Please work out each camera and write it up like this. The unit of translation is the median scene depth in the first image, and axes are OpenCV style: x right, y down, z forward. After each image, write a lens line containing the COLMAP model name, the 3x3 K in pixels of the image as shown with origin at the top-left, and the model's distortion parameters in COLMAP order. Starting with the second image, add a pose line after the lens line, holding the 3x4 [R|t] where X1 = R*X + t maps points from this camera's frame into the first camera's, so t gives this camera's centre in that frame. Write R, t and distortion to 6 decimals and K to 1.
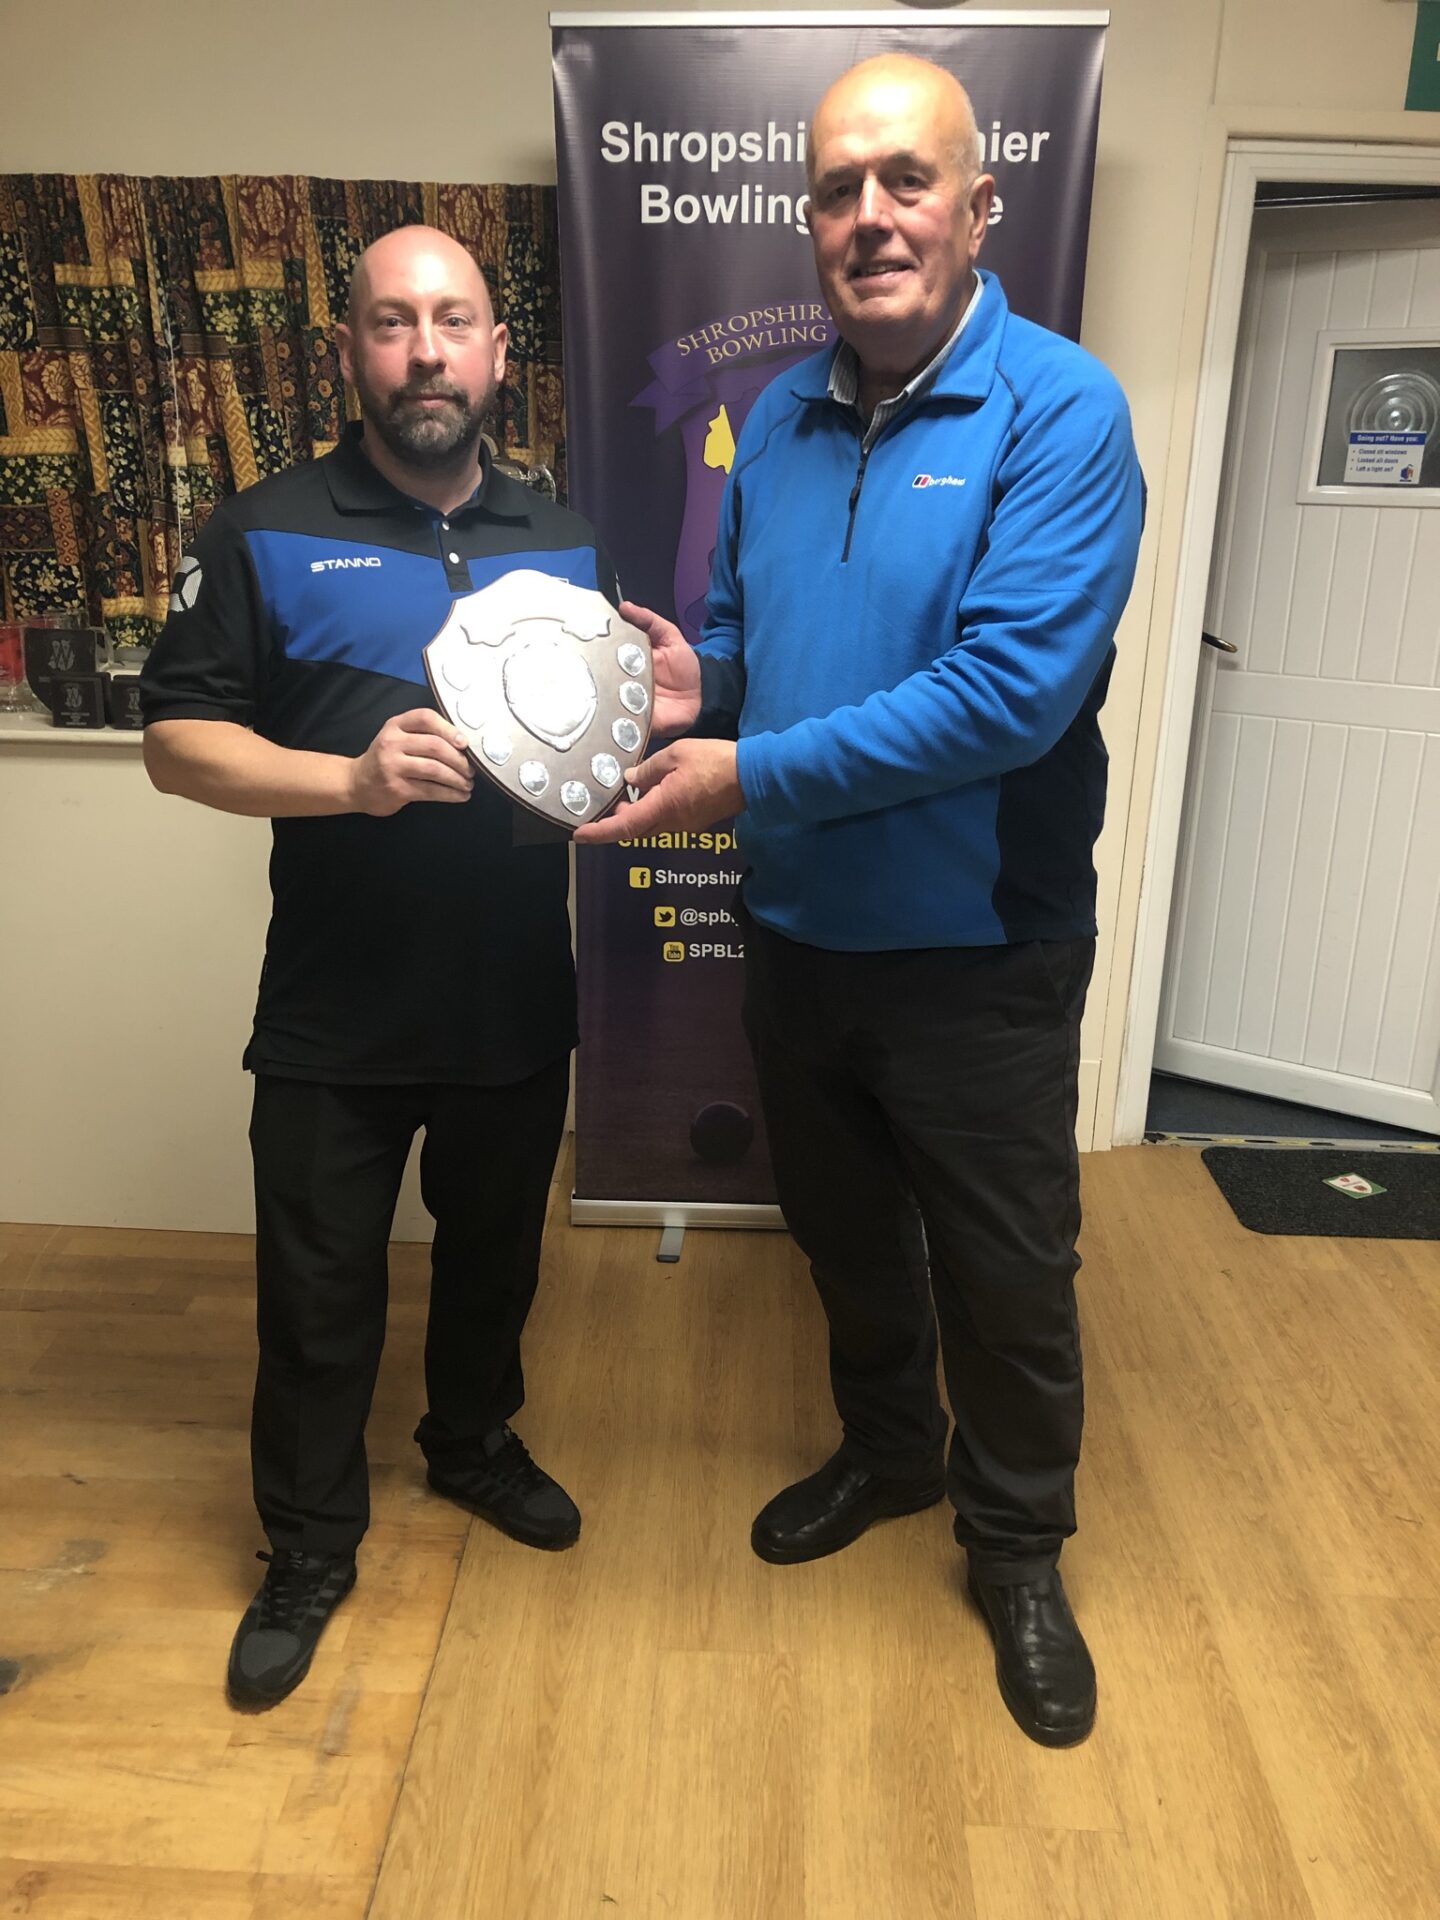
lens RADIAL K [[1548.2, 0, 723.3], [0, 1548.2, 972.3], [0, 0, 1]] dist [-0.002282, 0.026573]
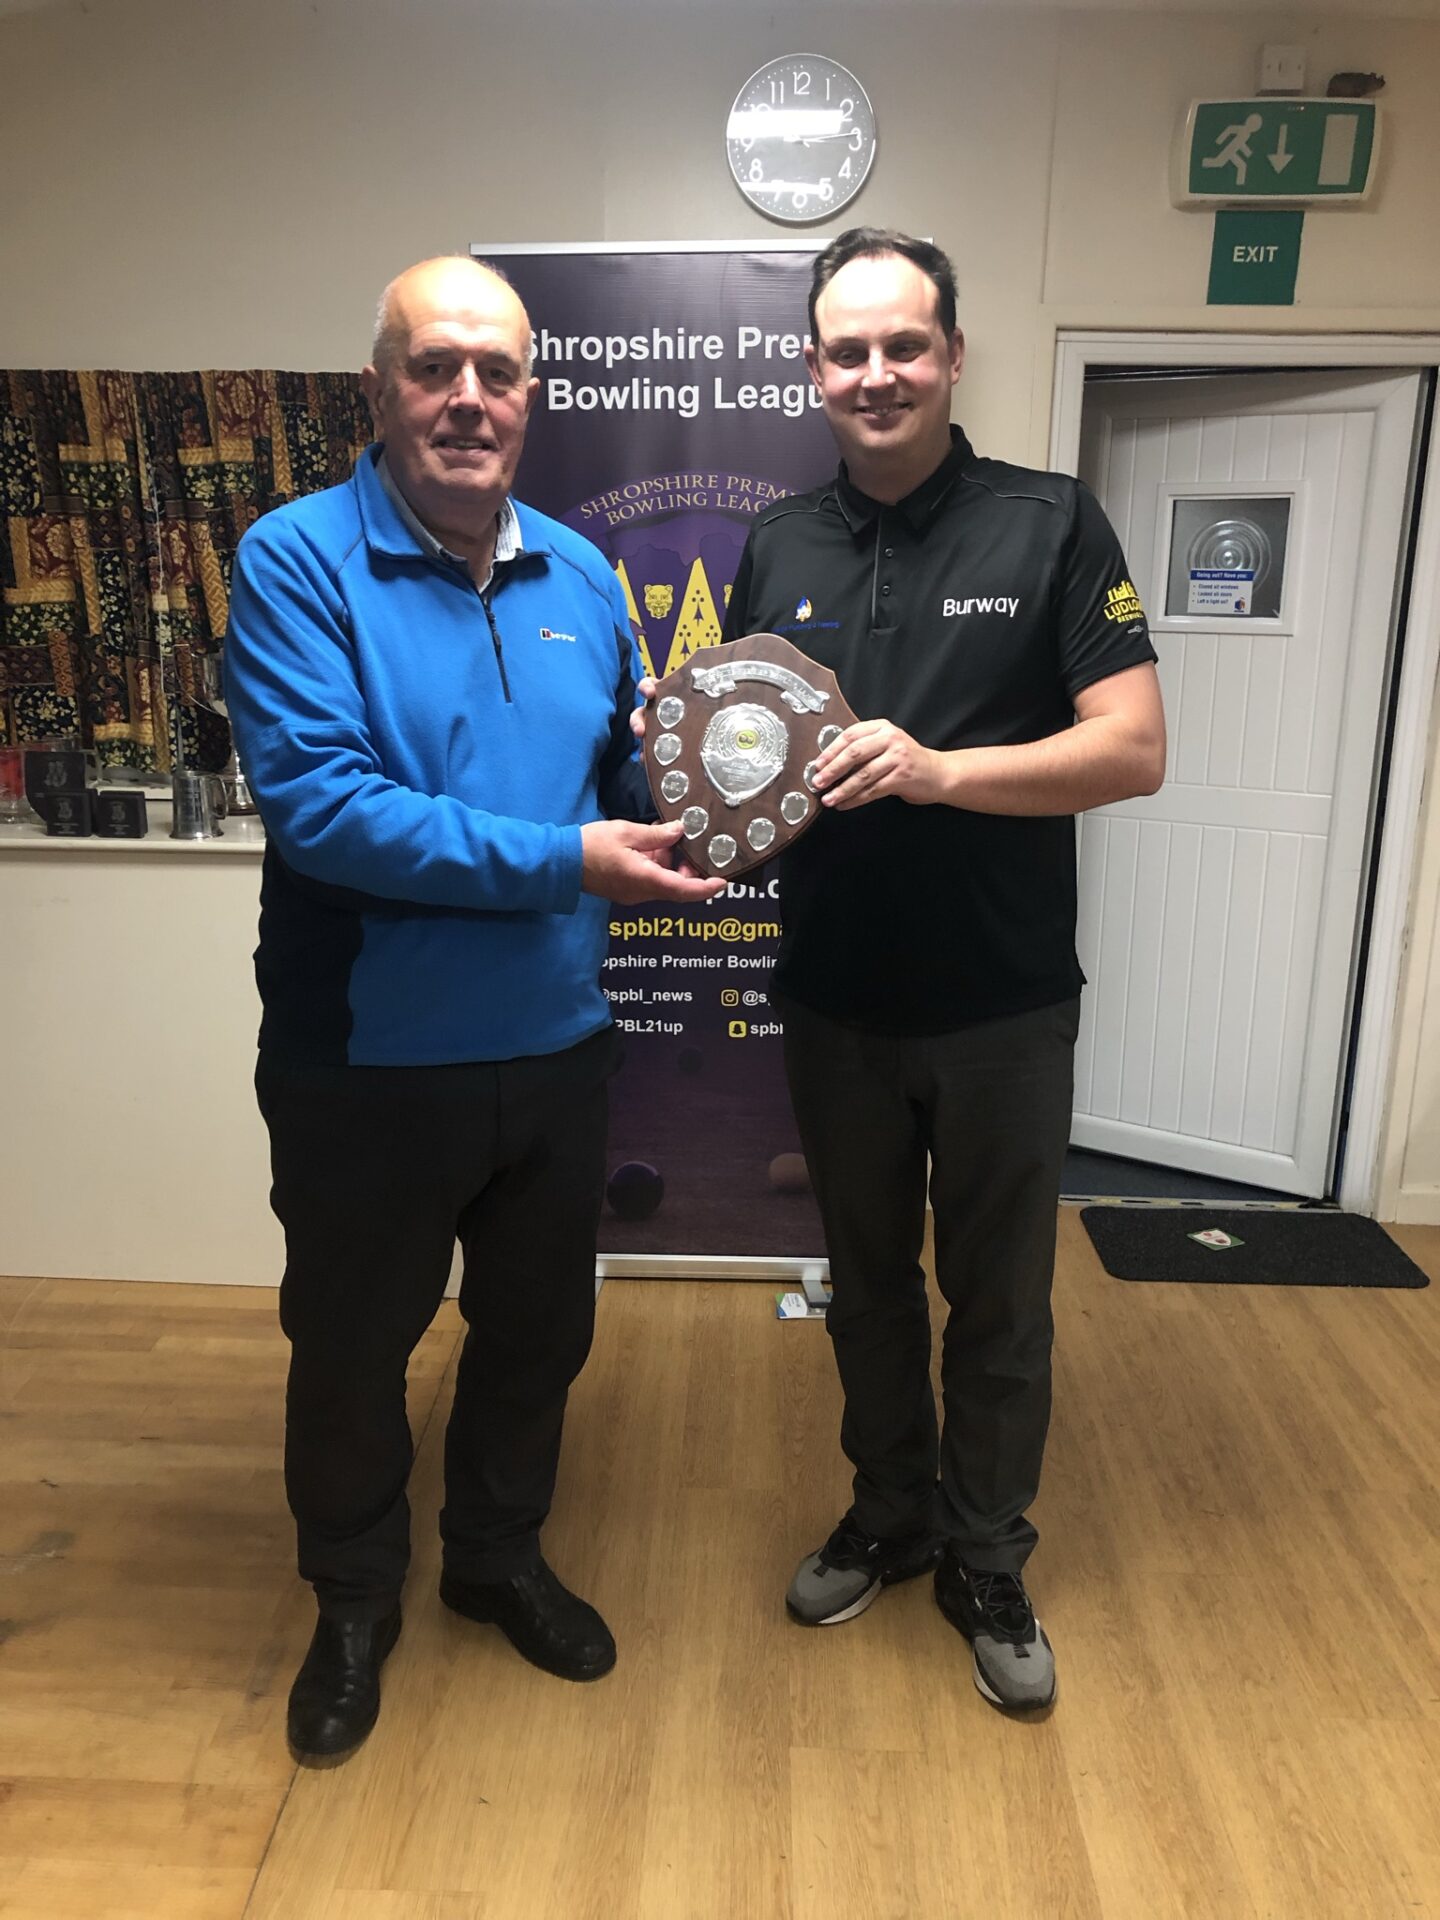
lens RADIAL K [[1548.2, 0, 704.2], [0, 1548.2, 974.6], [0, 0, 1]] dist [-0.002282, 0.026573]
pose [[0.999900, -0.008217, -0.011535, 0.067274], [0.007394, 0.997545, -0.069632, 0.027917], [0.012078, 0.069539, 0.997506, -0.134553]]
